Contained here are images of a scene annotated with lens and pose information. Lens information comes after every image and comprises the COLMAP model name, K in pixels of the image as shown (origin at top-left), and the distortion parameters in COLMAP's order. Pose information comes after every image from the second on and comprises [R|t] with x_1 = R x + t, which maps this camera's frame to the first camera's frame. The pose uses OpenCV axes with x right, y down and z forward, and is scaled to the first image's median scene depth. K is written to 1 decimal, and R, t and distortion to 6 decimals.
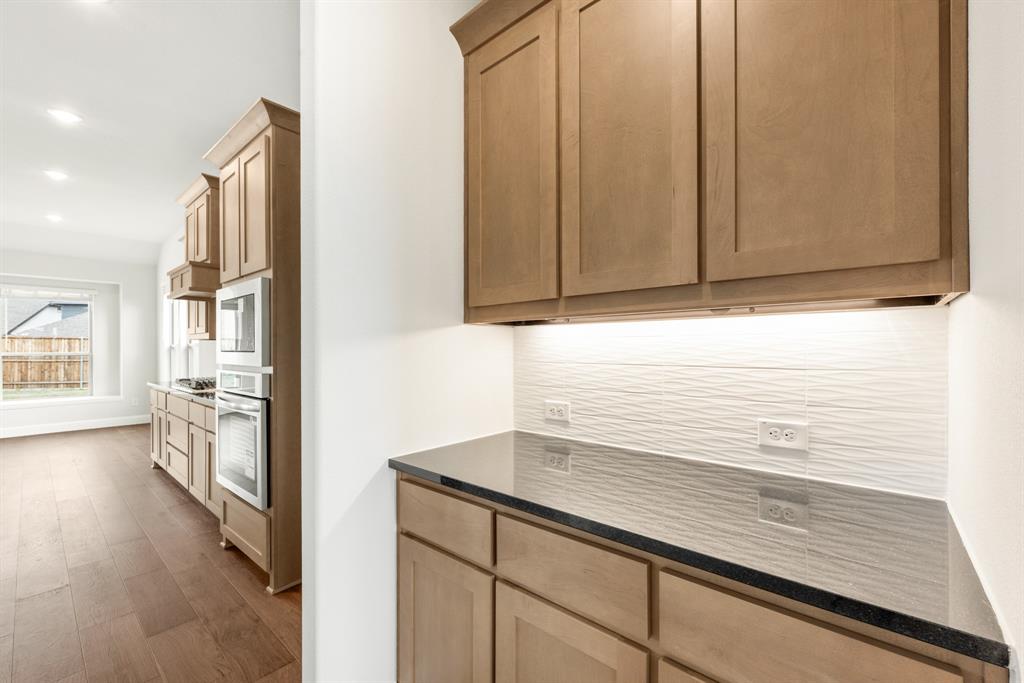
lens RADIAL K [[414.3, 0, 508.8], [0, 414.3, 348.3], [0, 0, 1]] dist [0.020872, -0.000517]
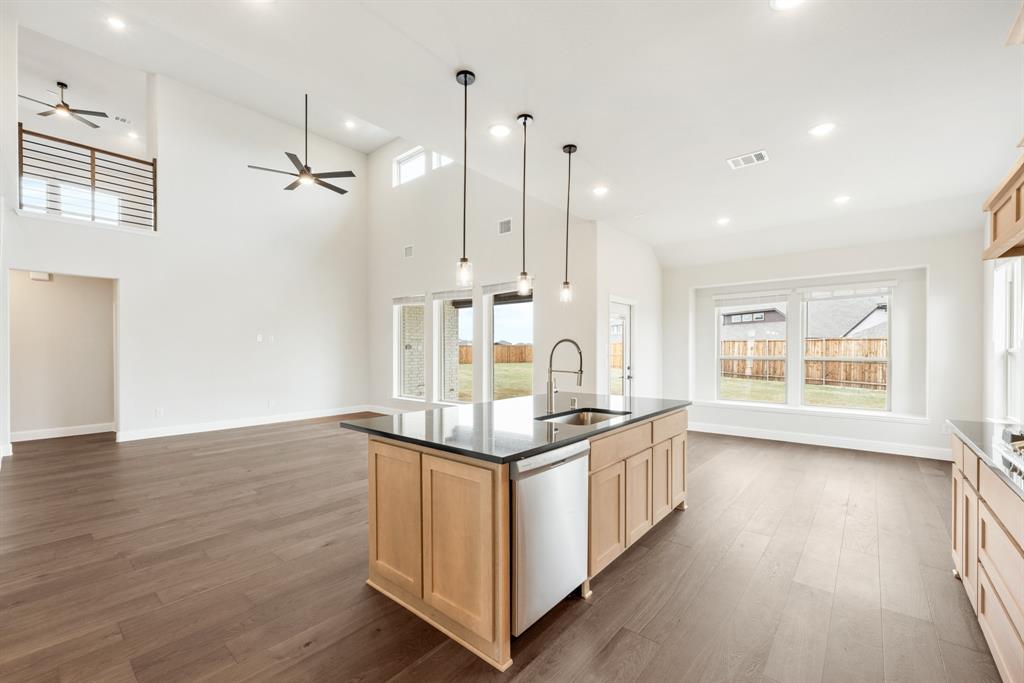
lens RADIAL K [[414.3, 0, 509.9], [0, 414.3, 350.9], [0, 0, 1]] dist [0.020872, -0.000517]
pose [[0.016042, 0.006726, -0.999849, -0.097708], [0.002165, 0.999975, 0.006762, -0.005416], [0.999869, -0.002273, 0.016027, 0.131817]]
